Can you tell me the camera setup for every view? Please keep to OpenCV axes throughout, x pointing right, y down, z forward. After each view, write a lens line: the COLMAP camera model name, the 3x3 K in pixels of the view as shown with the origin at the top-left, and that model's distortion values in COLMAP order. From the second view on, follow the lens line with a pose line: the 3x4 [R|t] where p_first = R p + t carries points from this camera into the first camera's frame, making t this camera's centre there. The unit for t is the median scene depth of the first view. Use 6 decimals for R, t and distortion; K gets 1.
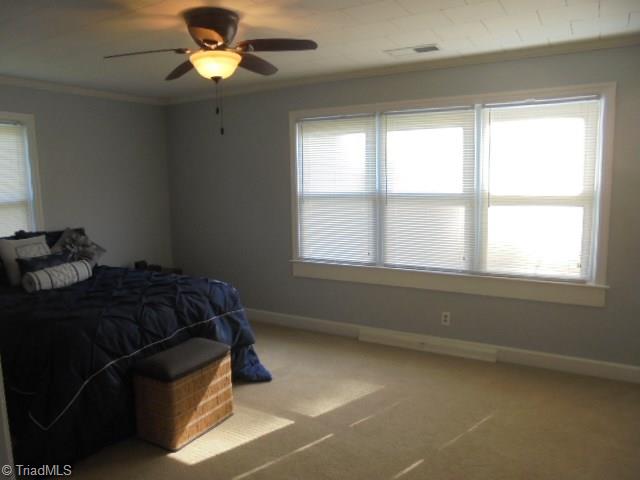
lens RADIAL K [[480.3, 0, 320.0], [0, 480.3, 240.0], [0, 0, 1]] dist [-0.149453, 0.118047]
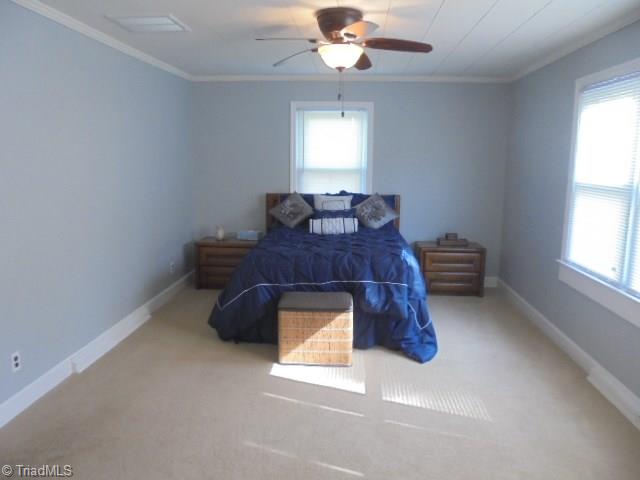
lens RADIAL K [[480.3, 0, 320.0], [0, 480.3, 240.0], [0, 0, 1]] dist [-0.149453, 0.118047]
pose [[0.444510, 0.173293, -0.878852, 0.756814], [-0.132530, 0.983034, 0.126804, -0.063637], [0.885916, 0.060109, 0.459935, 0.412077]]
